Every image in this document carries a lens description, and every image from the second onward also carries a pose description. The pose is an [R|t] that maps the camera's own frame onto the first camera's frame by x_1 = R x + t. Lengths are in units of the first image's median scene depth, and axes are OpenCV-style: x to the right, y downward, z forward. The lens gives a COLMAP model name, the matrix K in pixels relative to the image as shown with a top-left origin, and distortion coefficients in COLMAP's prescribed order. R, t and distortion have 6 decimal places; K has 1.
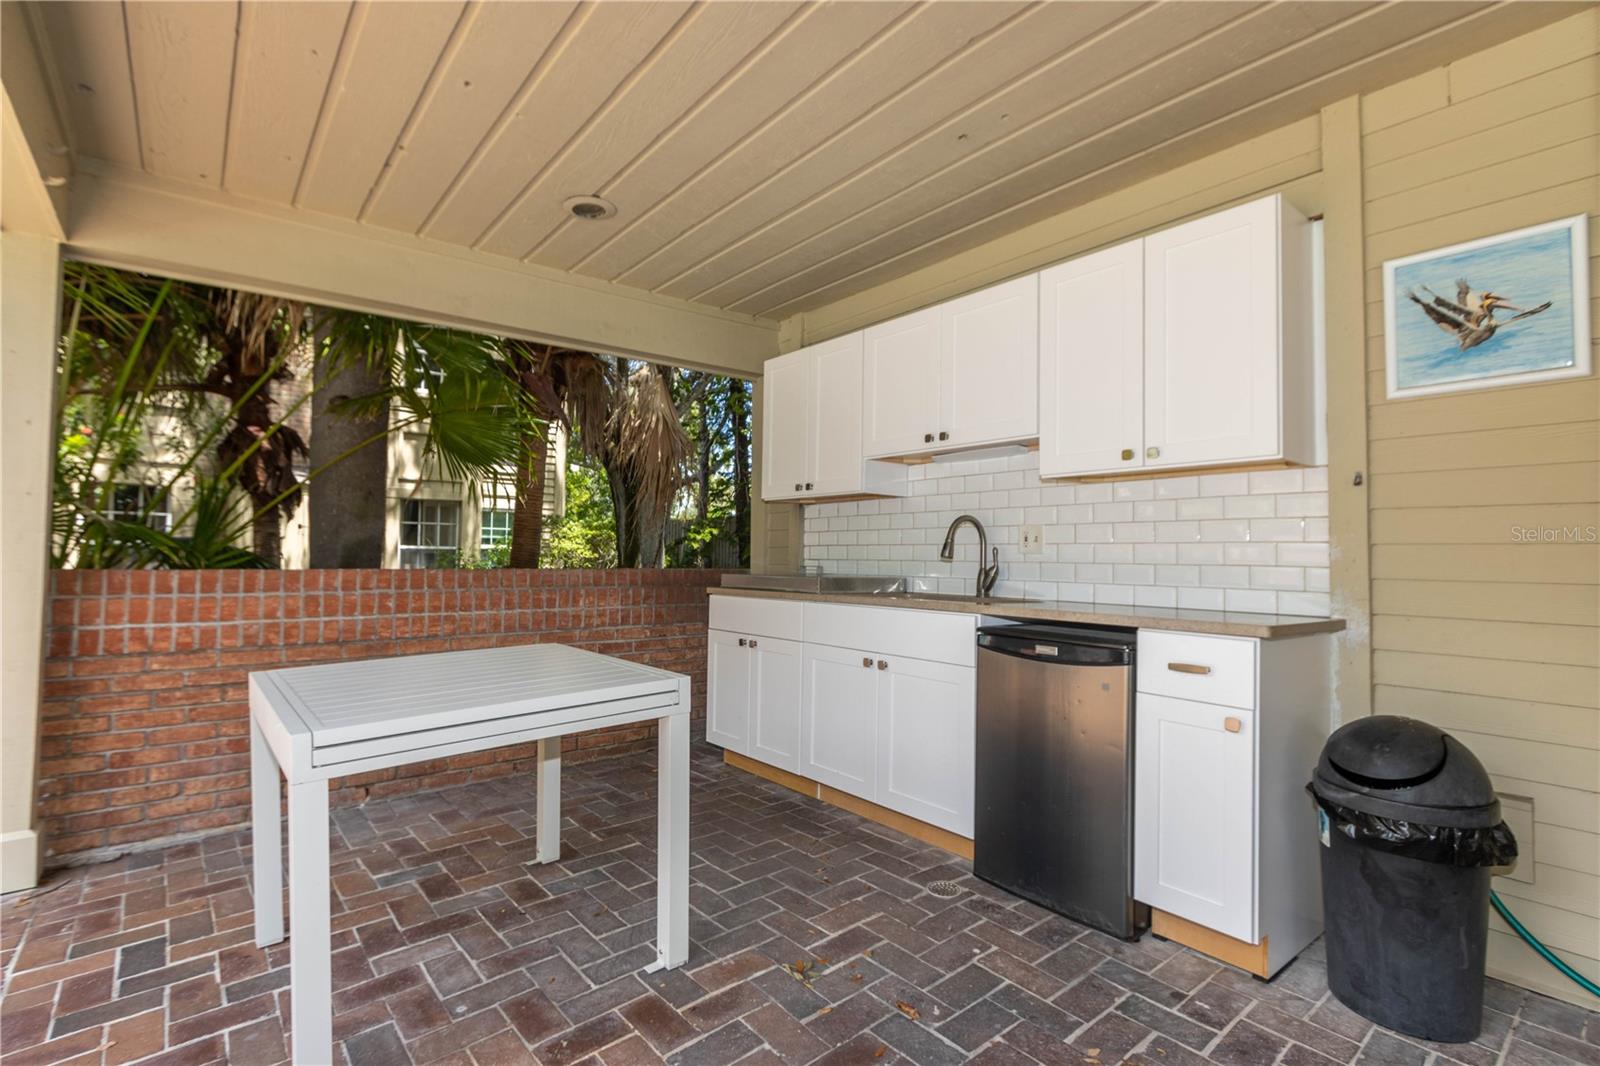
lens RADIAL K [[741.6, 0, 779.3], [0, 741.6, 530.0], [0, 0, 1]] dist [0.001228, -0.000061]
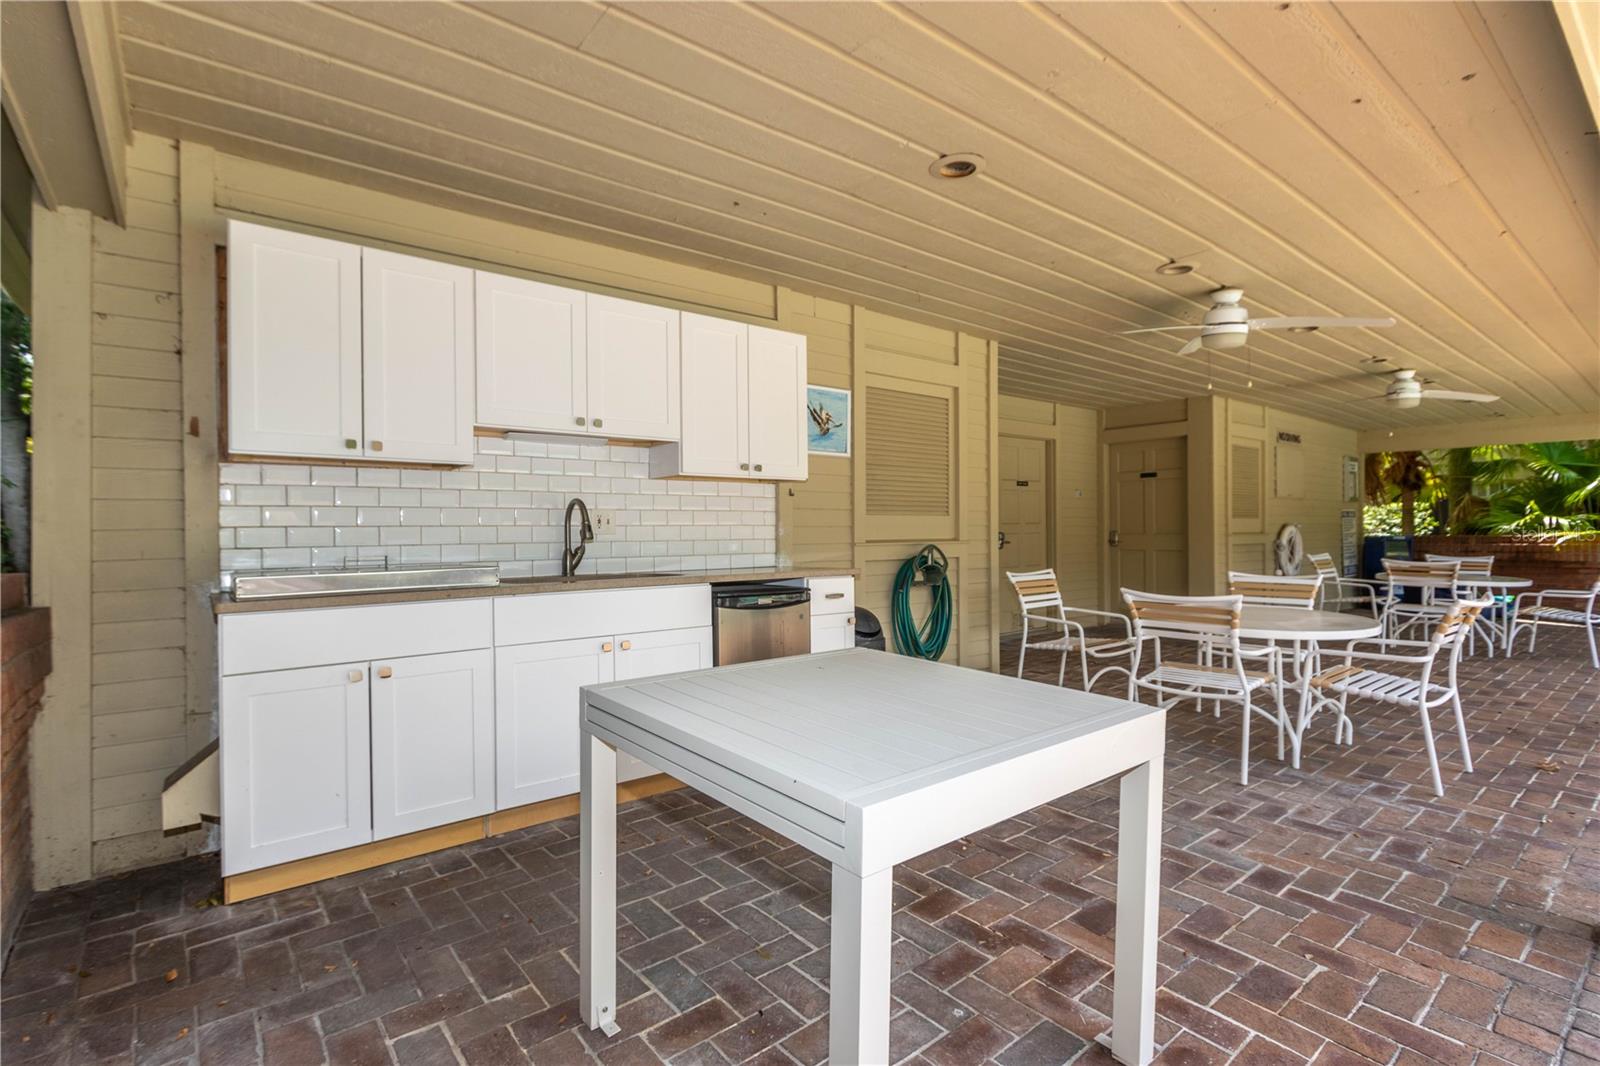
lens RADIAL K [[741.6, 0, 779.3], [0, 741.6, 530.0], [0, 0, 1]] dist [0.001228, -0.000061]
pose [[0.012191, -0.008237, 0.999892, -1.051011], [-0.025042, 0.999650, 0.008541, 0.011296], [-0.999612, -0.025144, 0.011981, 0.934017]]
